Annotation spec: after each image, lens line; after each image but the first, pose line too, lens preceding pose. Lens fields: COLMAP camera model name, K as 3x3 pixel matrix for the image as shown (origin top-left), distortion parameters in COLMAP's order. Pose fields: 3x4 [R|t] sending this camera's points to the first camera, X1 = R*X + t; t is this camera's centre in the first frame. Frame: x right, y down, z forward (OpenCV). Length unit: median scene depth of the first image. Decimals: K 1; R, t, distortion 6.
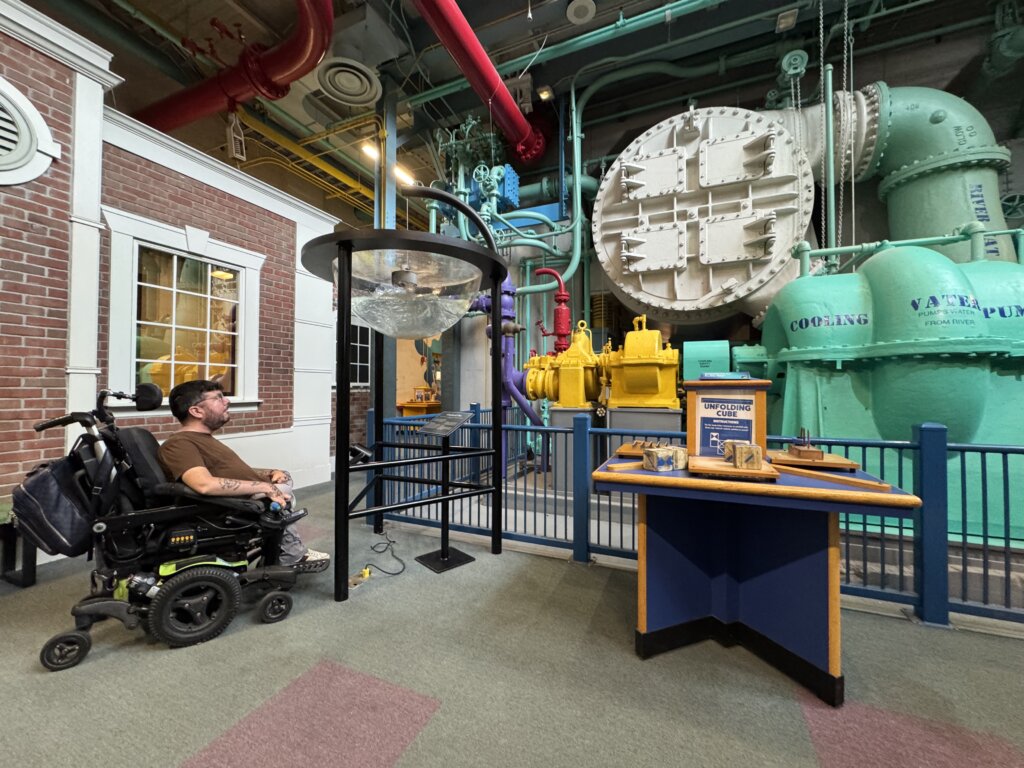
lens RADIAL K [[406.9, 0, 511.2], [0, 406.9, 384.8], [0, 0, 1]] dist [0.001549, 0.000111]
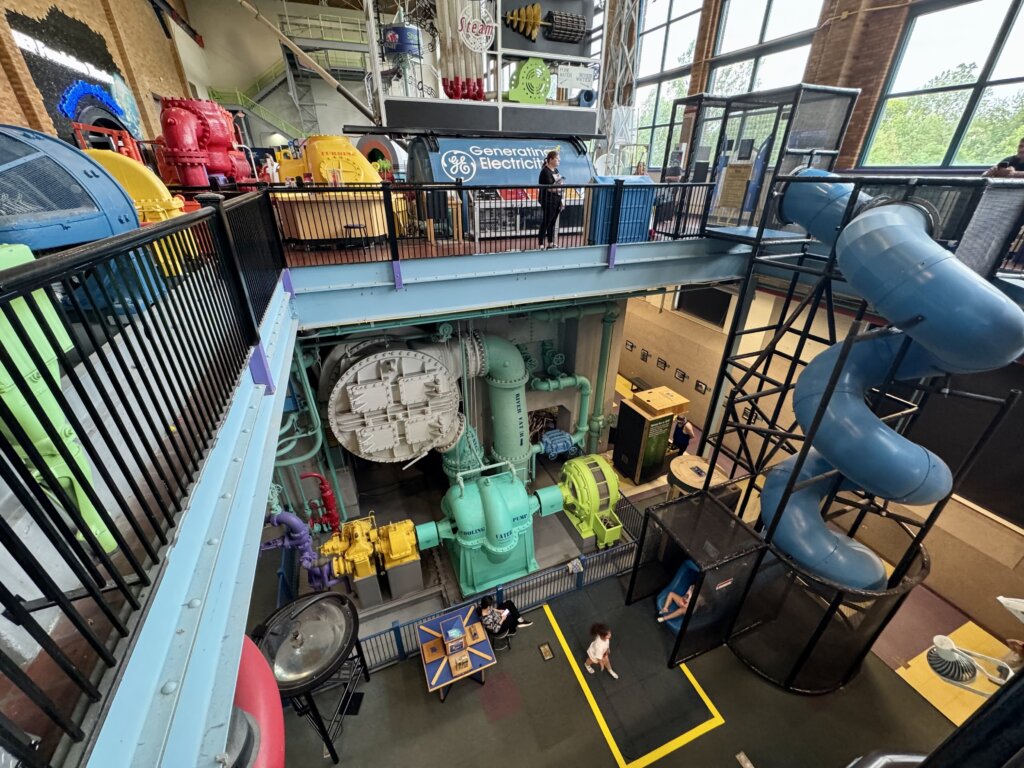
lens RADIAL K [[406.9, 0, 514.0], [0, 406.9, 383.2], [0, 0, 1]] dist [0.001549, 0.000111]
pose [[0.695640, -0.336216, 0.634857, -0.229987], [-0.009871, 0.879165, 0.476416, -1.386400], [-0.718323, -0.337681, 0.608263, -0.275187]]
